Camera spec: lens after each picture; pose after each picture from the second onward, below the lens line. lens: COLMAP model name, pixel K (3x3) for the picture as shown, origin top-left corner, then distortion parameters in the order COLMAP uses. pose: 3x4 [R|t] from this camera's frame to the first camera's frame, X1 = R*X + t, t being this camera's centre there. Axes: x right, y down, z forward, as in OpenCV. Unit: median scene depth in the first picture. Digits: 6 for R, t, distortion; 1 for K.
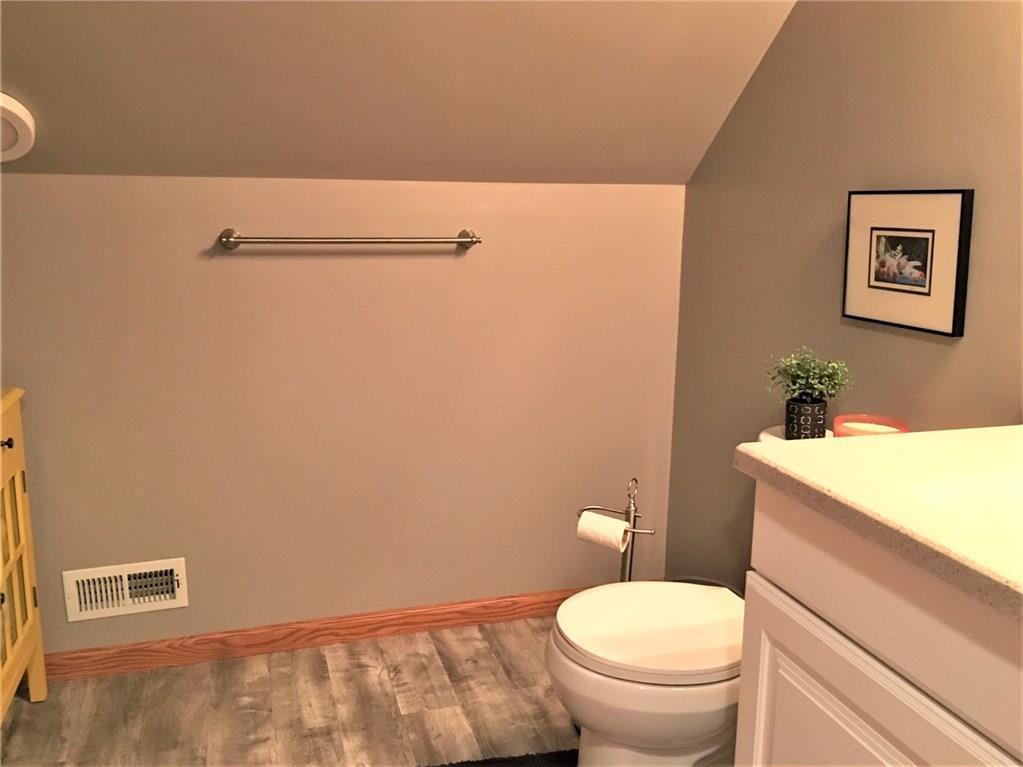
lens RADIAL K [[886.8, 0, 520.3], [0, 886.8, 376.3], [0, 0, 1]] dist [0.099806, -0.127469]
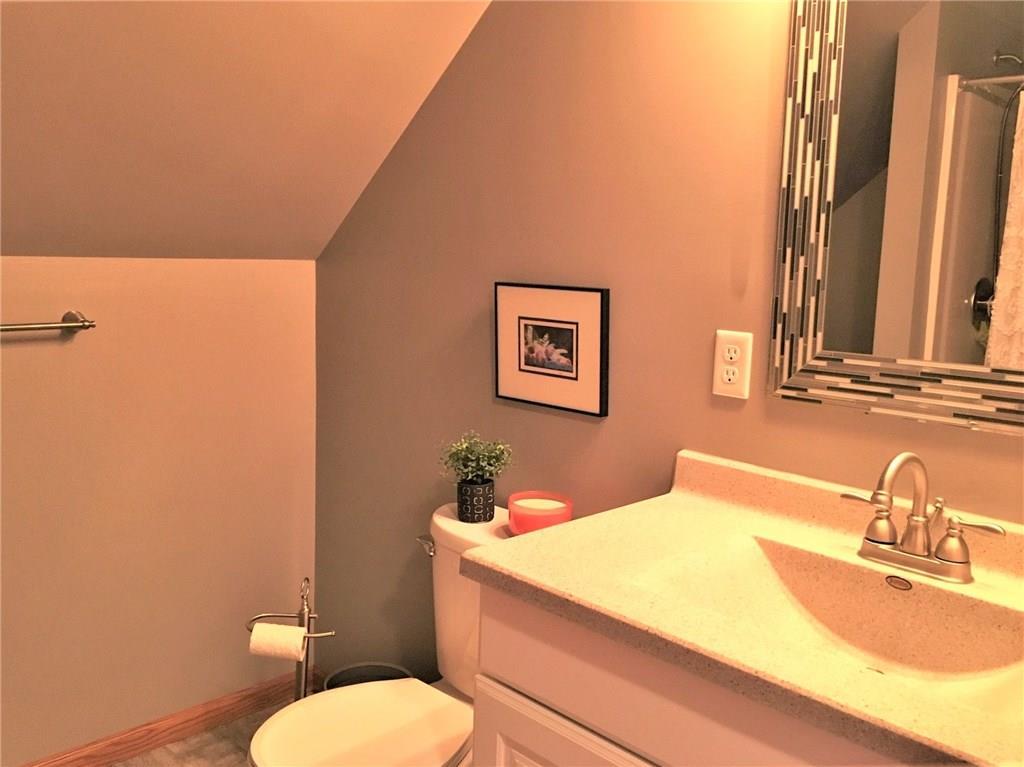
lens RADIAL K [[887.7, 0, 510.6], [0, 887.7, 386.2], [0, 0, 1]] dist [0.099806, -0.127469]
pose [[0.889644, -0.057932, 0.452966, -0.110598], [0.072772, 0.997230, -0.015388, -0.065662], [-0.450820, 0.046653, 0.891395, 0.049418]]
